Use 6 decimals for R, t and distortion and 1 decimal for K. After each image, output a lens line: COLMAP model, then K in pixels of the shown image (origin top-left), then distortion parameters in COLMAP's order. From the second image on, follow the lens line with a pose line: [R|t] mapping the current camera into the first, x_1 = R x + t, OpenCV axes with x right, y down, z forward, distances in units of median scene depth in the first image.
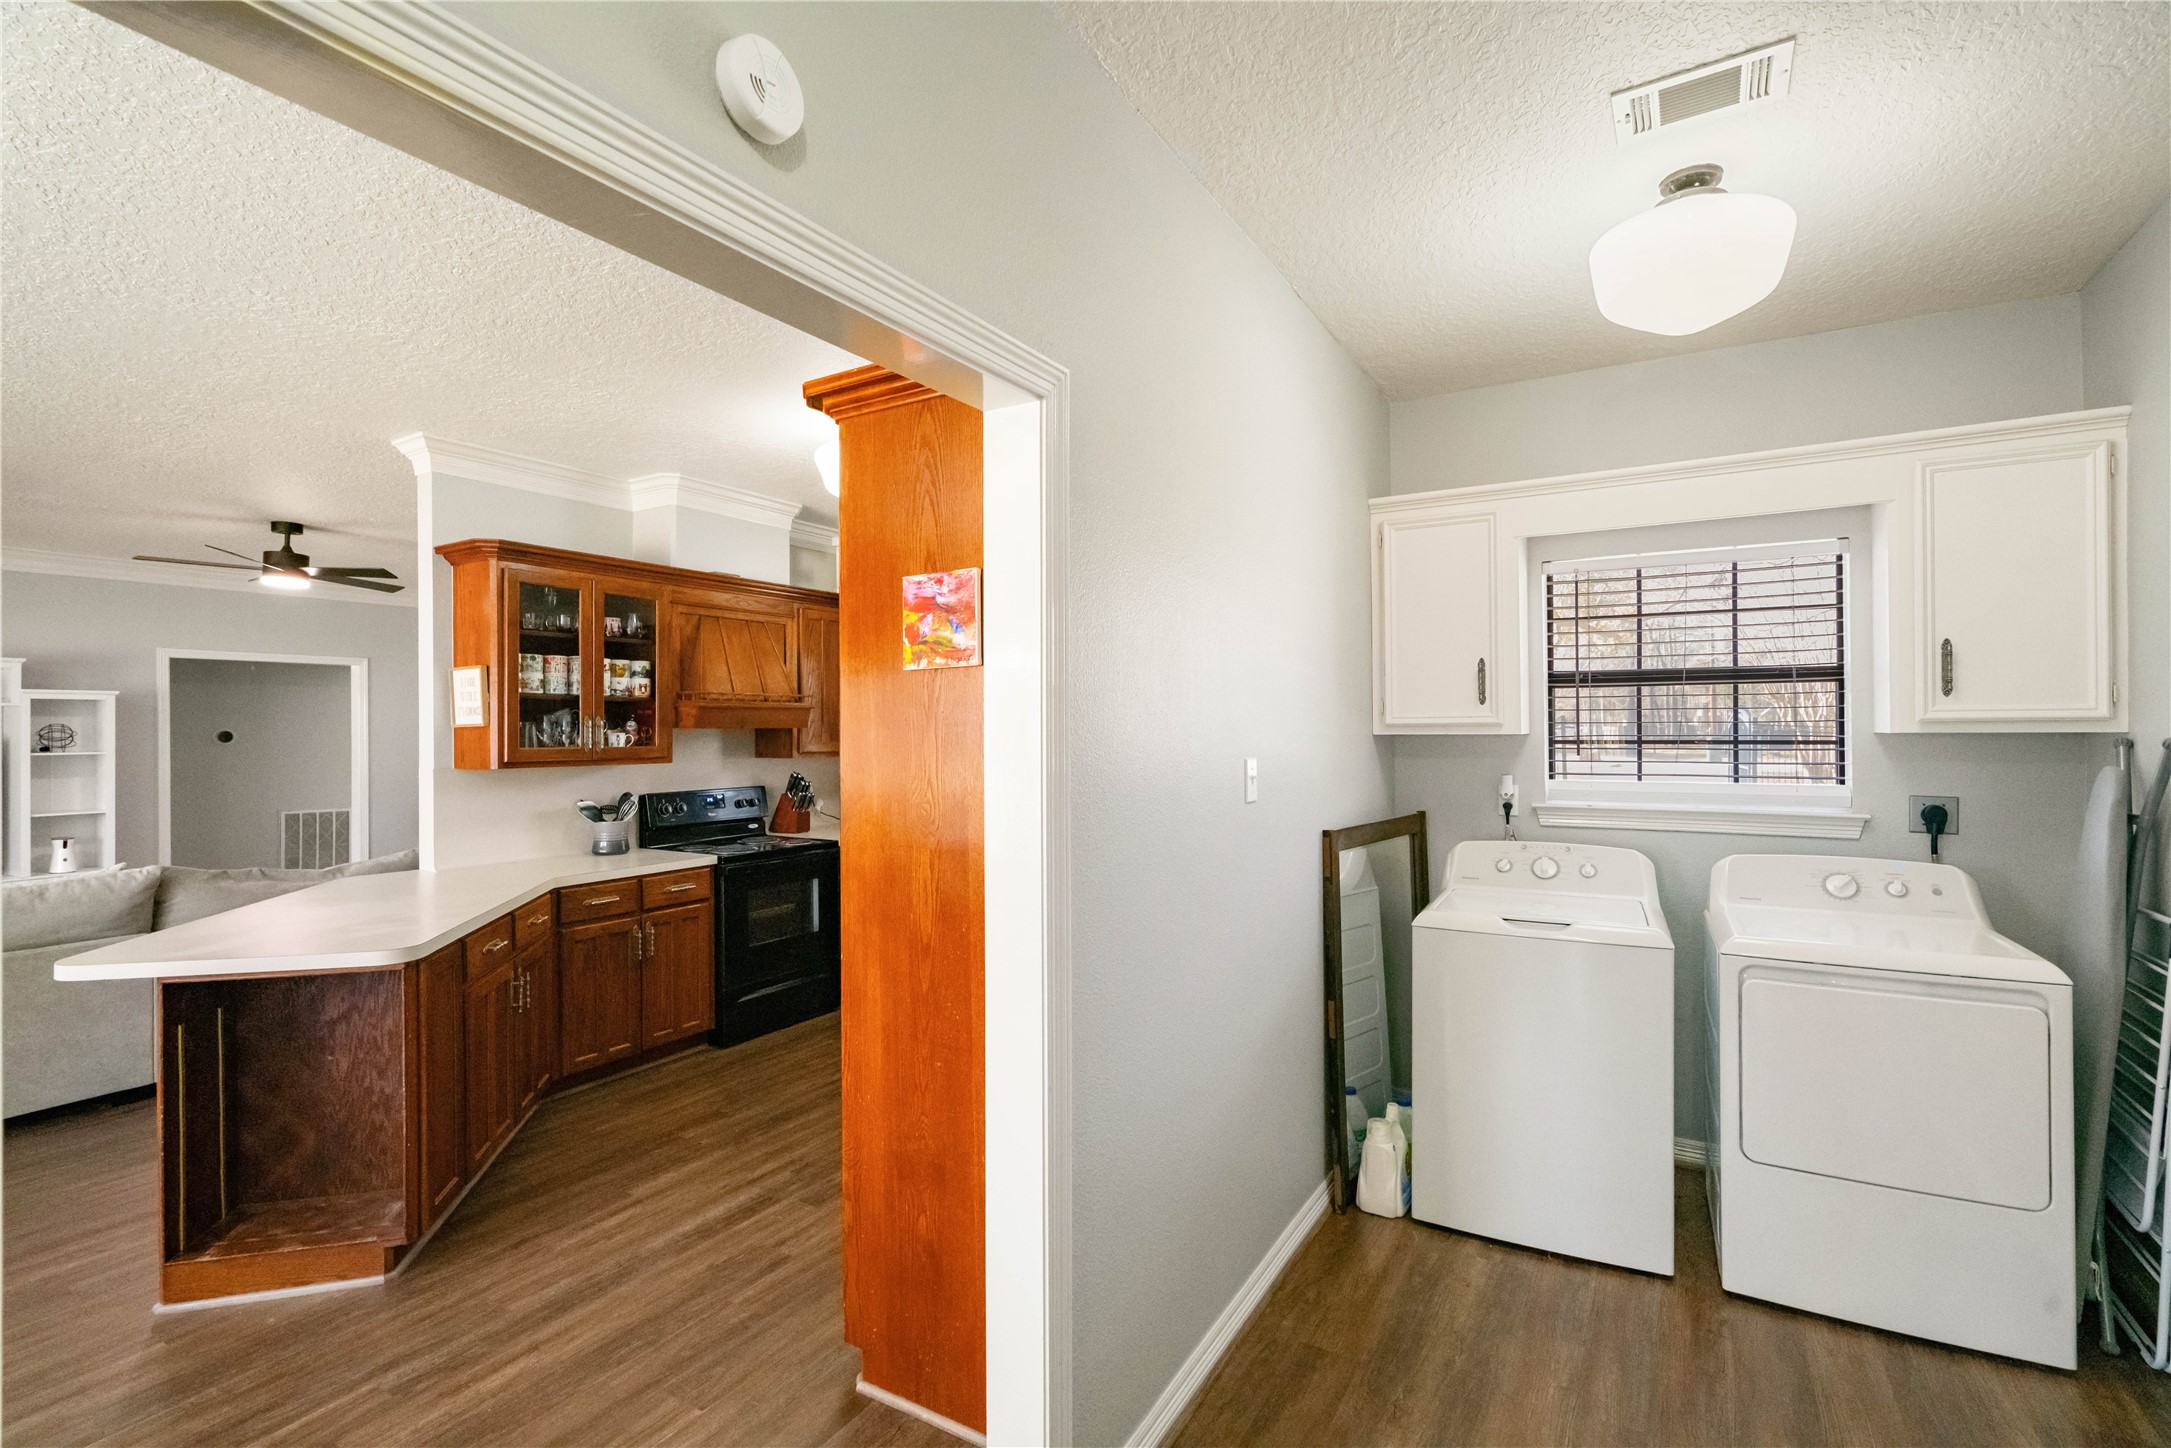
lens RADIAL K [[995.6, 0, 1087.5], [0, 995.6, 720.5], [0, 0, 1]] dist [0.001396, -0.000064]
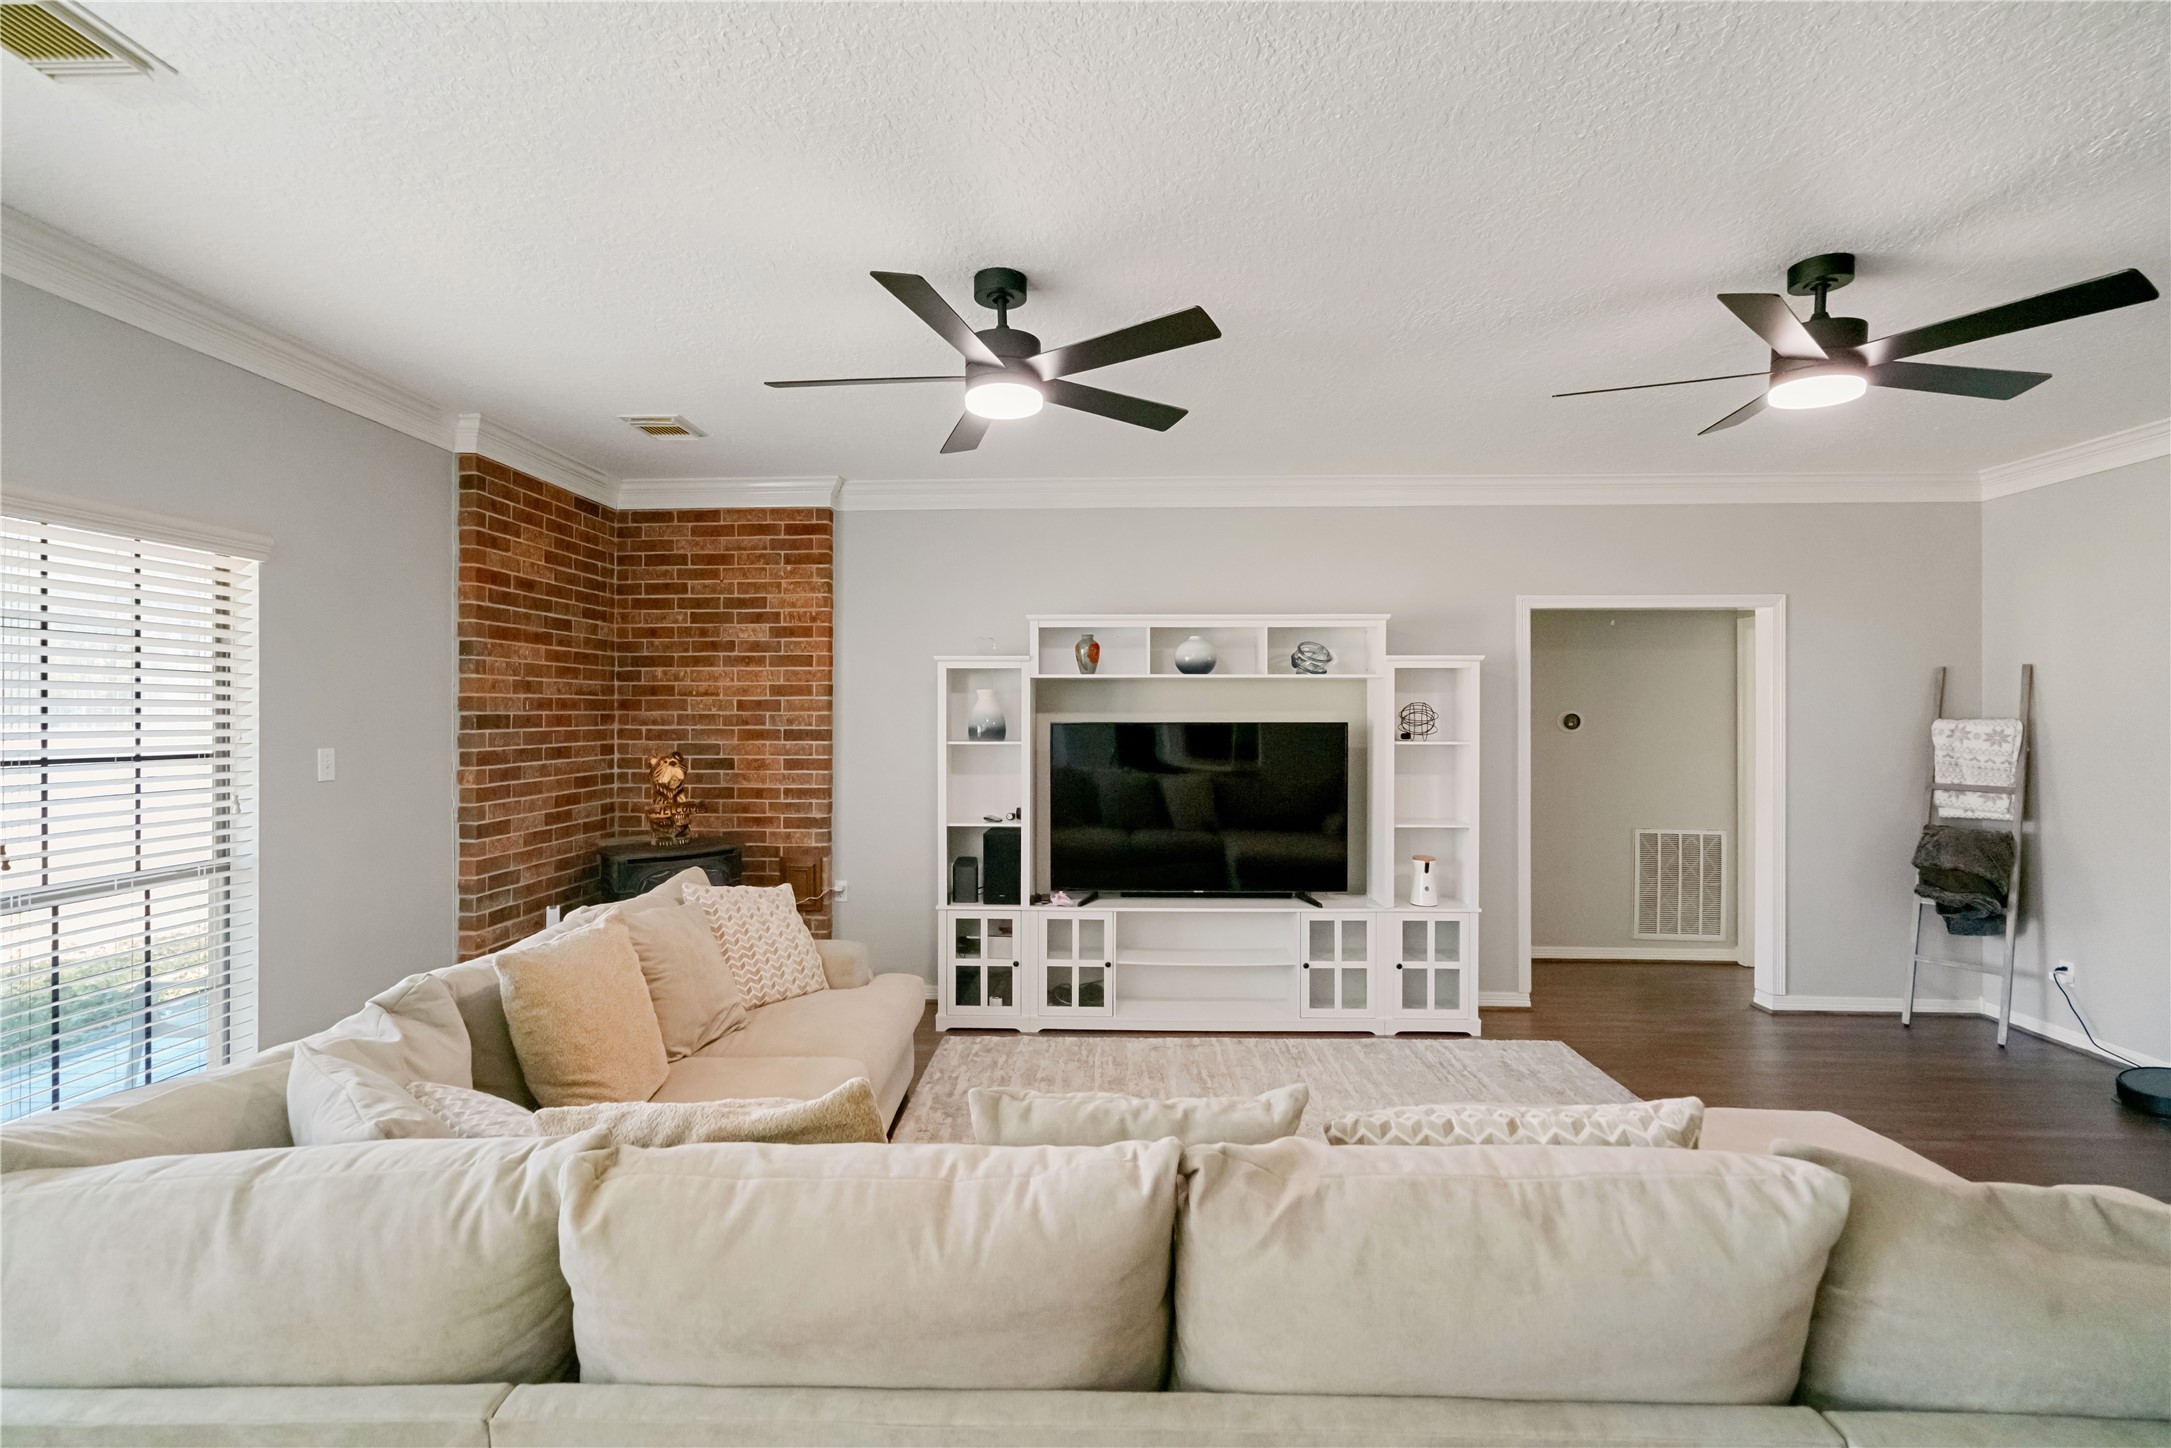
lens RADIAL K [[995.6, 0, 1087.6], [0, 995.6, 717.6], [0, 0, 1]] dist [0.001396, -0.000064]
pose [[0.480582, 0.007854, -0.876915, -0.496301], [0.001308, 0.999952, 0.009673, 0.007423], [0.876949, -0.005796, 0.480549, 0.424929]]
